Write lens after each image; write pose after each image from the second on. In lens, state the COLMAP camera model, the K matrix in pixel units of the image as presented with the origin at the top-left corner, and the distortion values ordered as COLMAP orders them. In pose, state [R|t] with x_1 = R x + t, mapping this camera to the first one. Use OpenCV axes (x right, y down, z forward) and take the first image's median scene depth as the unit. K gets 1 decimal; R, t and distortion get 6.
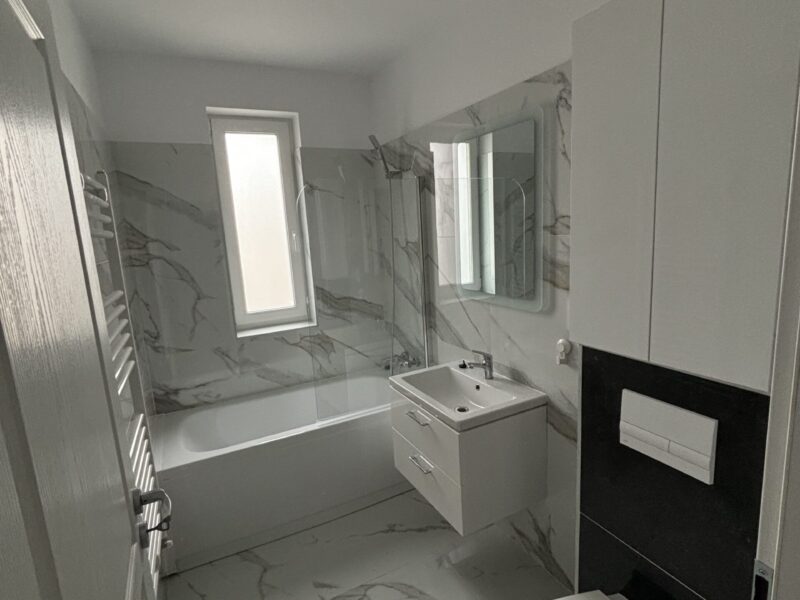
lens RADIAL K [[430.5, 0, 400.6], [0, 430.5, 301.7], [0, 0, 1]] dist [0.000625, -0.000267]
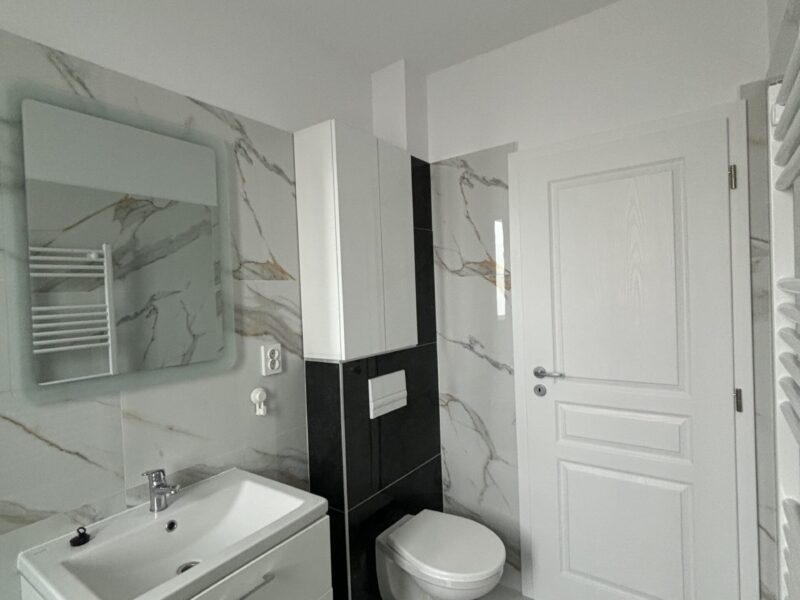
lens RADIAL K [[430.5, 0, 401.2], [0, 430.5, 299.7], [0, 0, 1]] dist [0.000625, -0.000267]
pose [[-0.460674, 0.059487, 0.885573, -0.637998], [0.214417, 0.975659, 0.046000, -0.082189], [-0.861281, 0.211073, -0.462216, 1.152592]]
